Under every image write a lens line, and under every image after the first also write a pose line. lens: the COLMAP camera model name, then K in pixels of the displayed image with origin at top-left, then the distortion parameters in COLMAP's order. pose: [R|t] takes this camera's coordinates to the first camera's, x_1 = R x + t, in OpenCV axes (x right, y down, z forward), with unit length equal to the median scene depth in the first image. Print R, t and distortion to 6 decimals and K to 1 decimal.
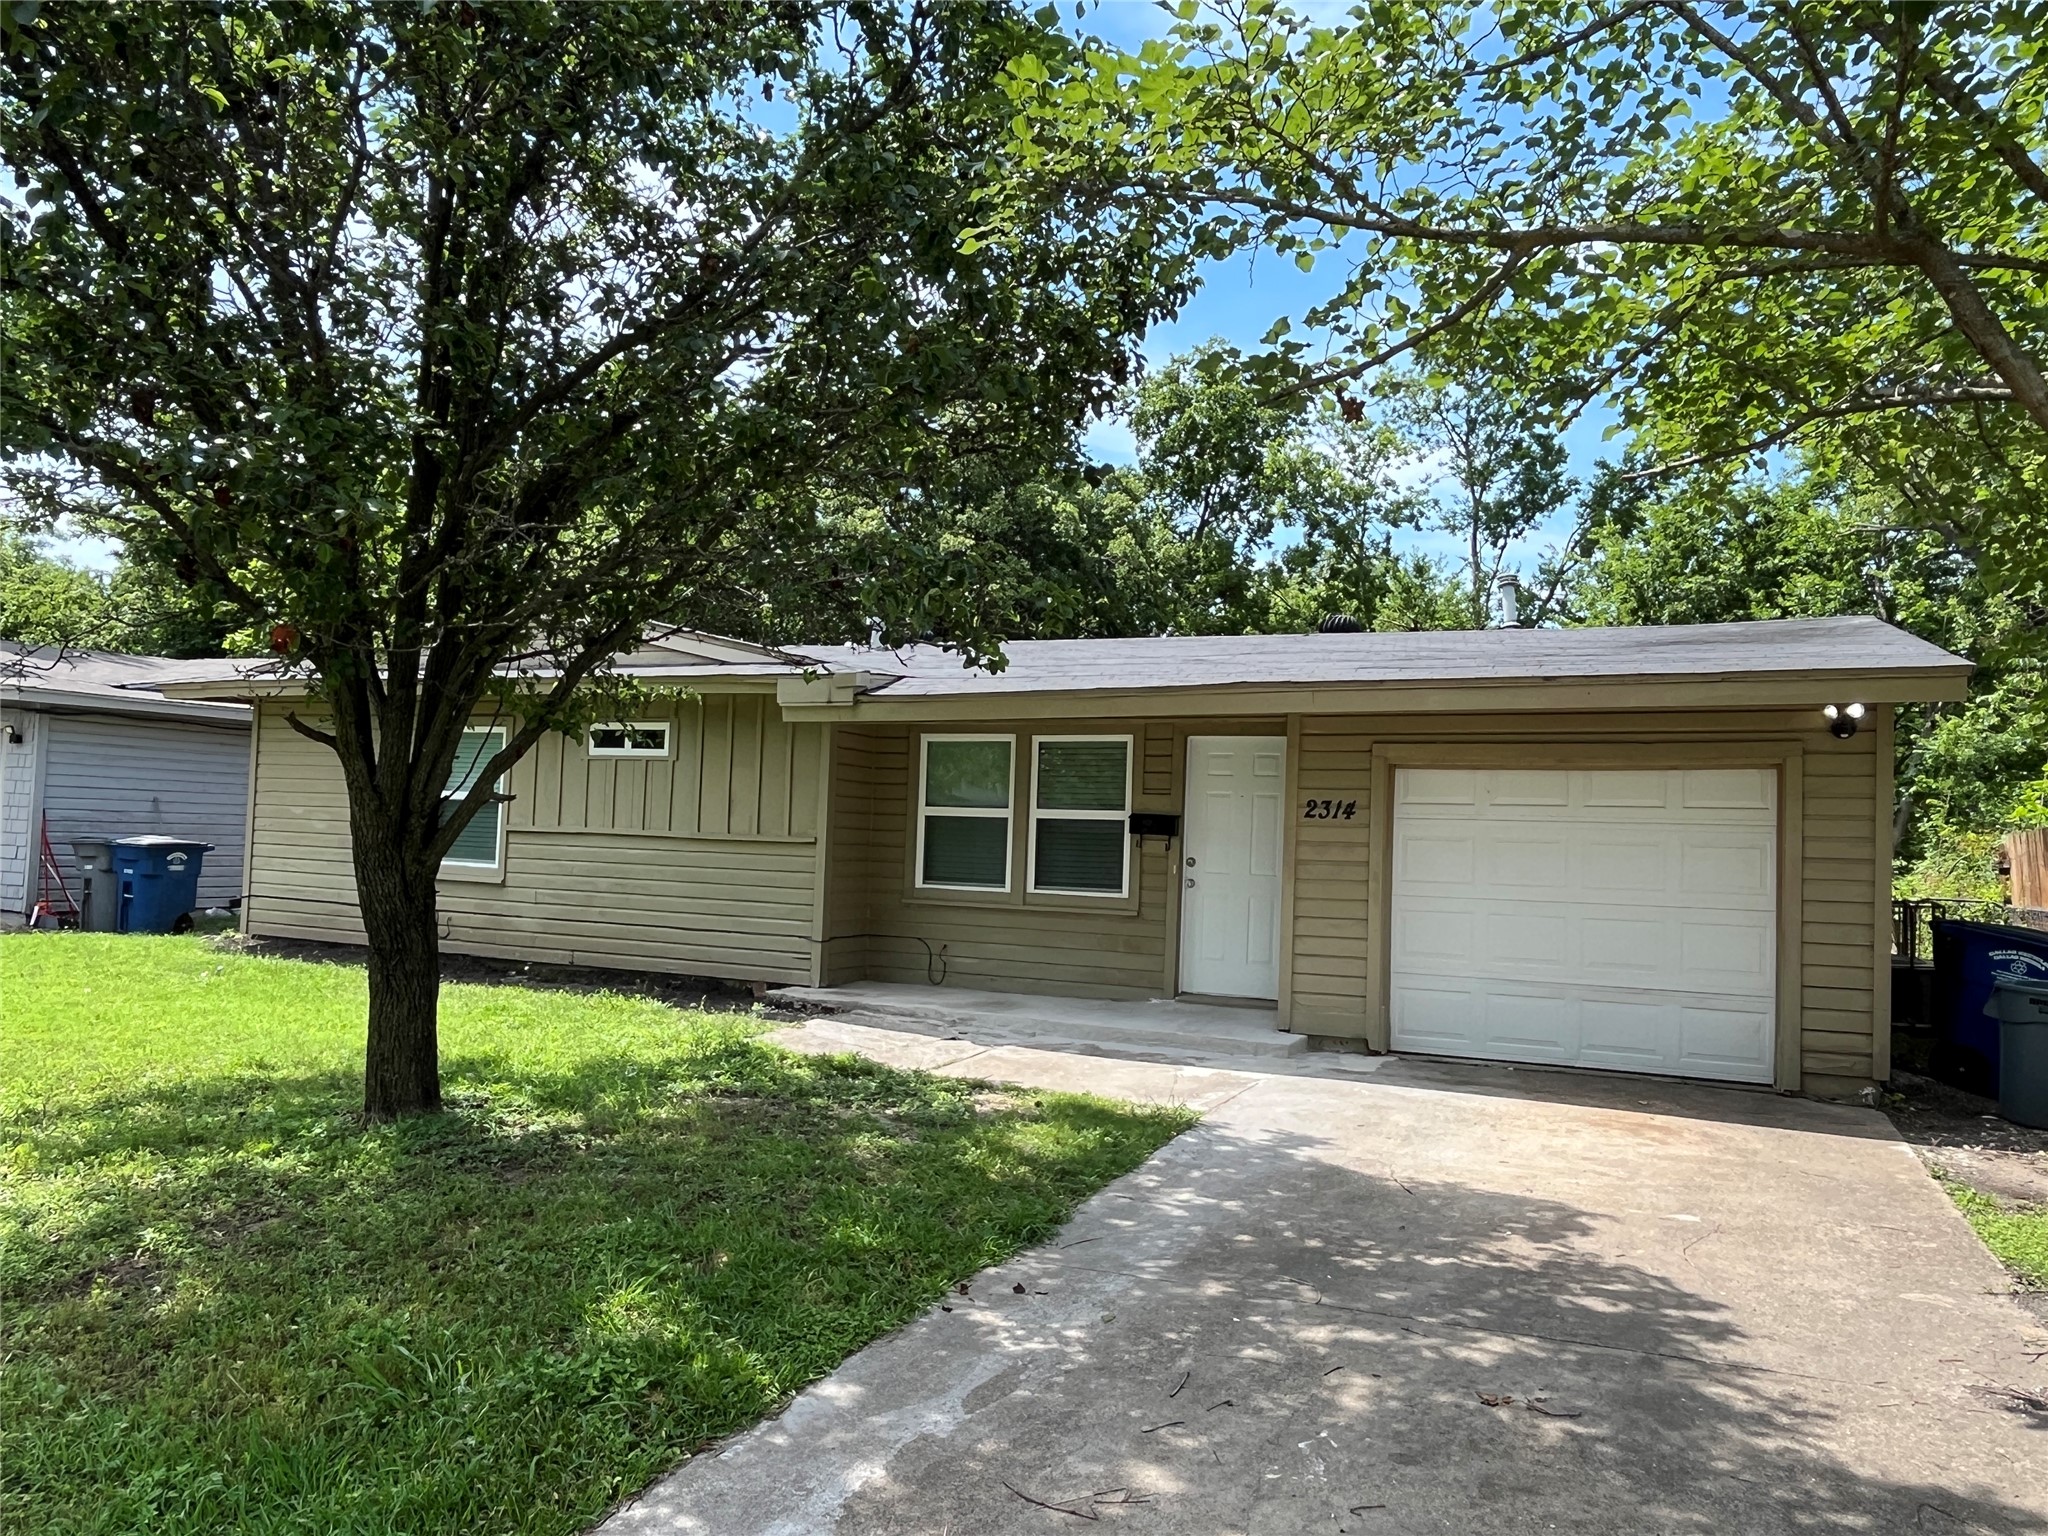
lens RADIAL K [[1420.6, 0, 1025.6], [0, 1420.6, 768.0], [0, 0, 1]] dist [0.000418, 0.003180]
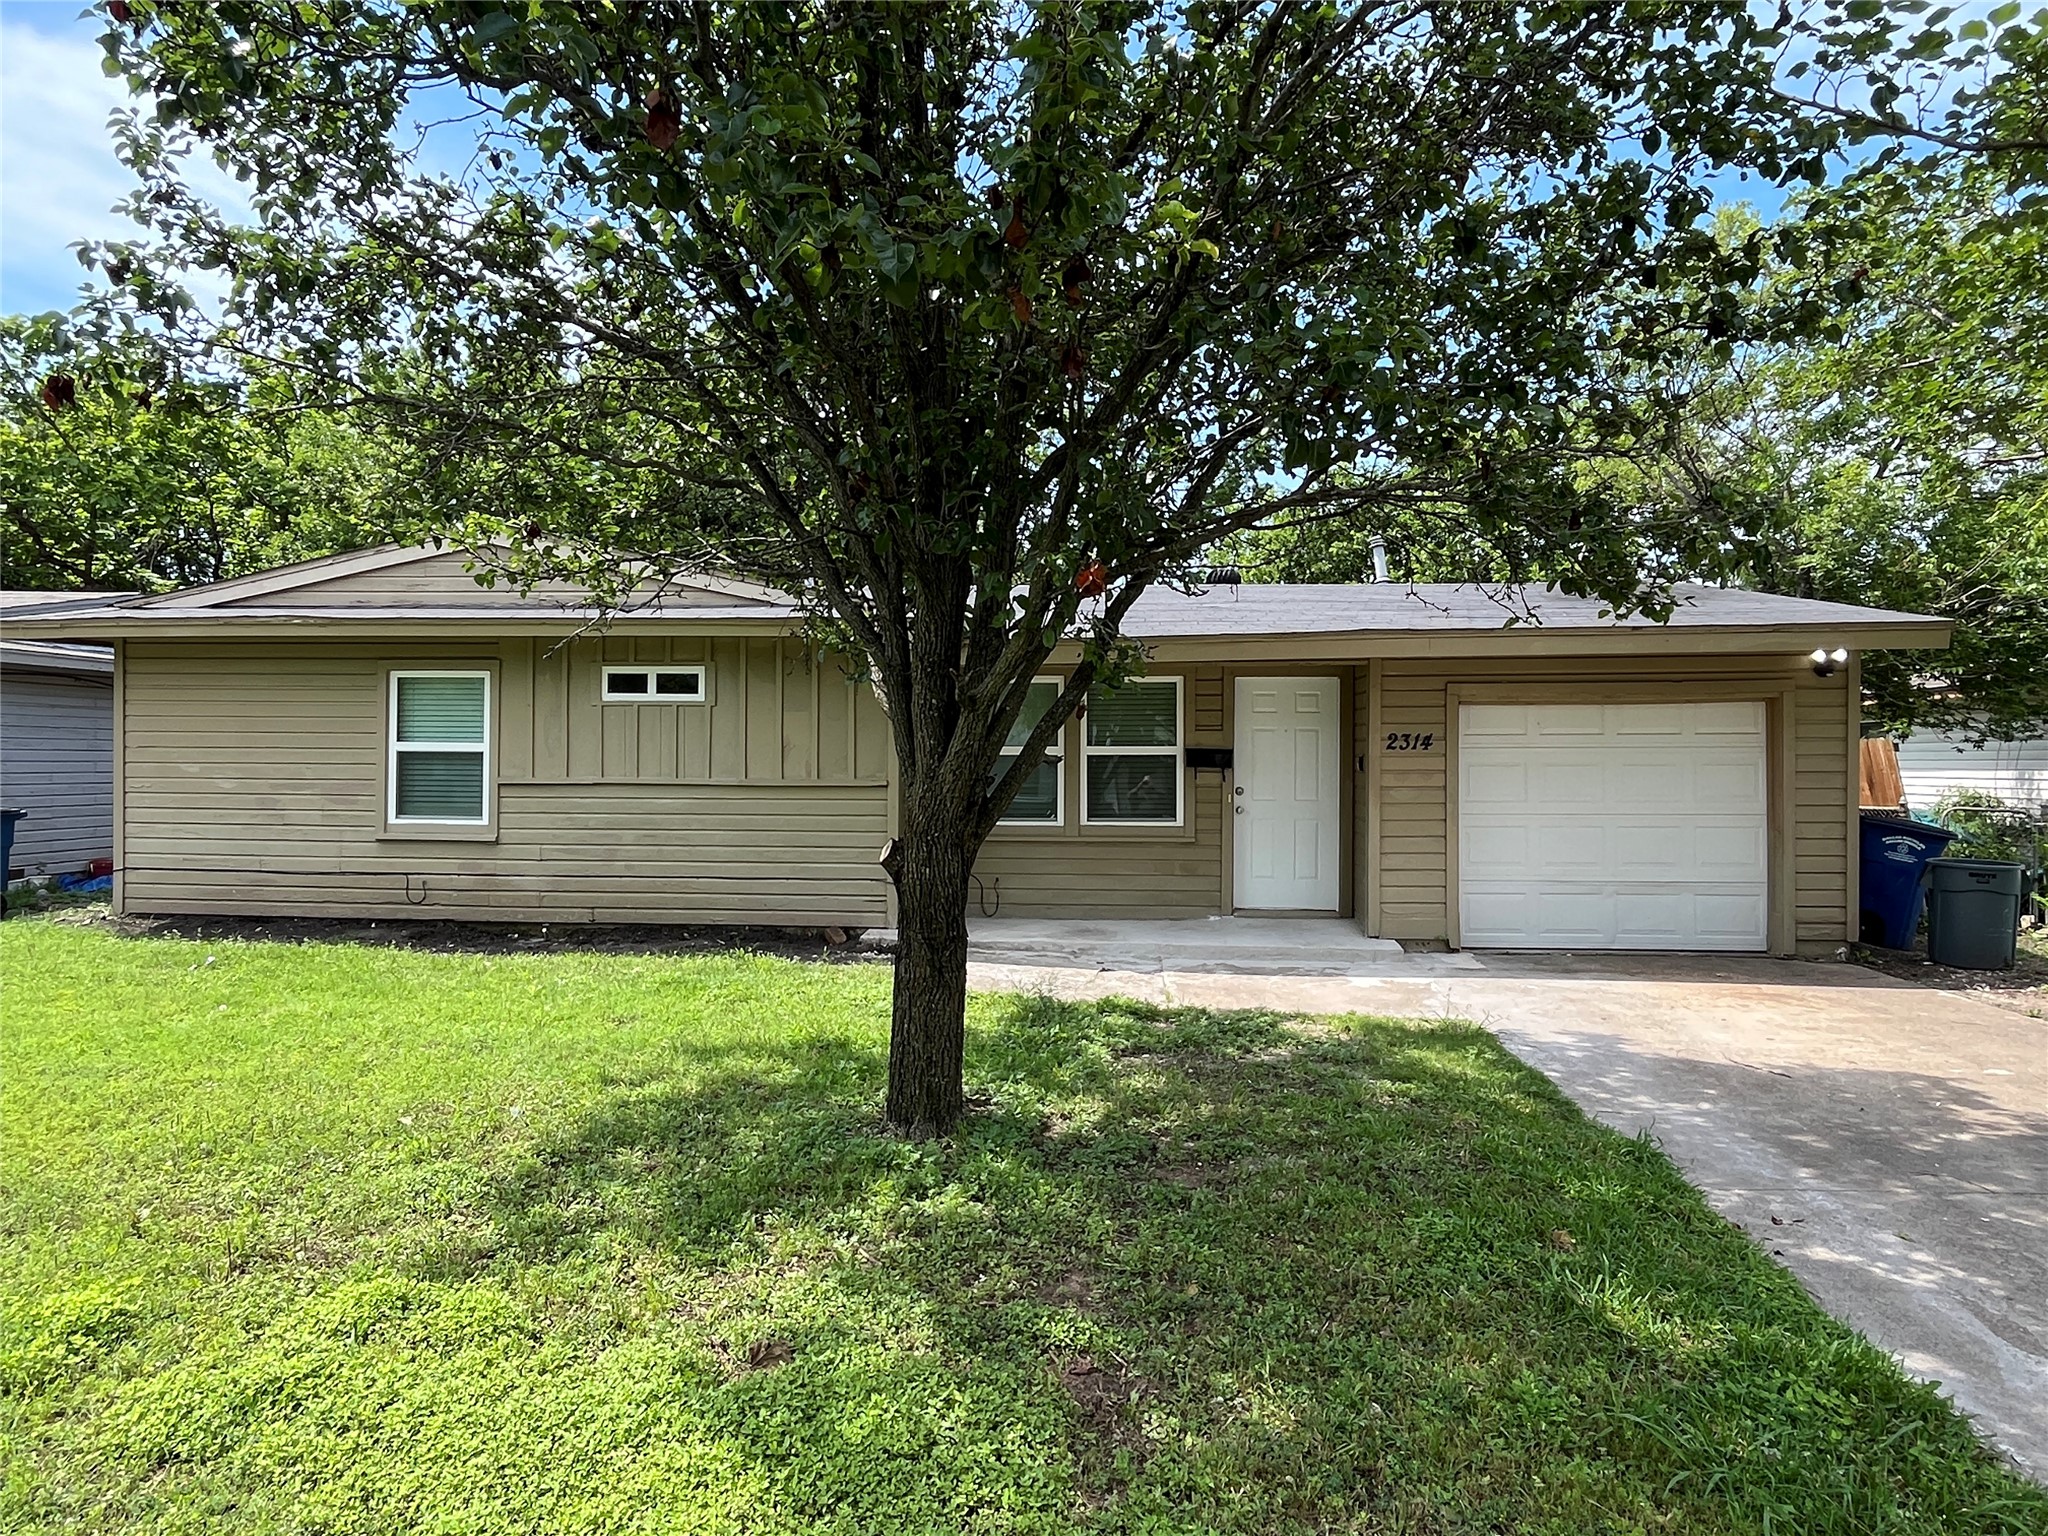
lens RADIAL K [[1223.4, 0, 1027.0], [0, 1223.4, 770.5], [0, 0, 1]] dist [-0.004352, 0.000056]
pose [[0.943251, -0.031826, 0.330552, -0.356167], [0.012668, 0.998121, 0.059953, -0.009150], [-0.331839, -0.052364, 0.941882, 0.159418]]
